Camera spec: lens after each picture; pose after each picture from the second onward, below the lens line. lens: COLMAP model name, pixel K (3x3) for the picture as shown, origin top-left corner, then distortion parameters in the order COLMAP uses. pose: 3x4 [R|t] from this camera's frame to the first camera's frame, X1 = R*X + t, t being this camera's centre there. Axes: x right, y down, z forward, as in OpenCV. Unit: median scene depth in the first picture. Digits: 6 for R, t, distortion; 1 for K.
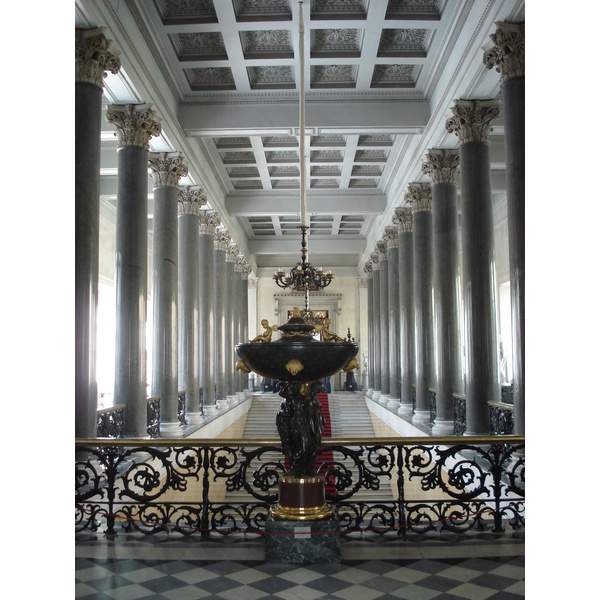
lens RADIAL K [[734.8, 0, 300.0], [0, 734.8, 300.0], [0, 0, 1]] dist [-0.114471, -0.004082]
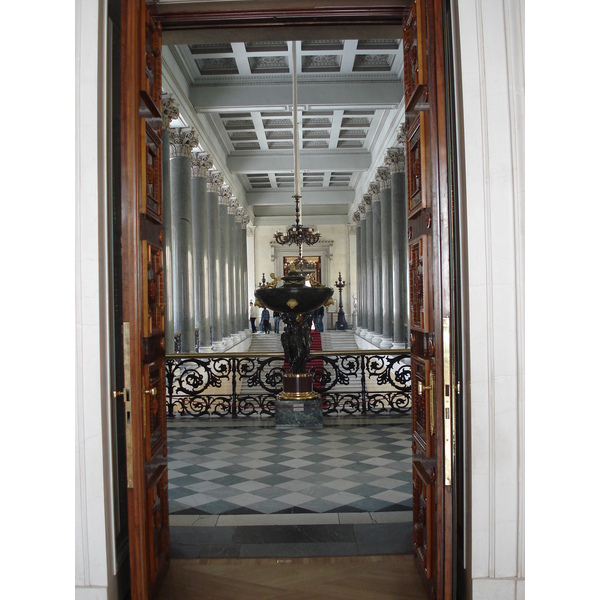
lens RADIAL K [[734.8, 0, 300.0], [0, 734.8, 300.0], [0, 0, 1]] dist [-0.114471, -0.004082]
pose [[0.999920, -0.010468, 0.007126, -0.000832], [0.009883, 0.996926, 0.077721, -0.014057], [-0.007918, -0.077644, 0.996950, -0.208753]]
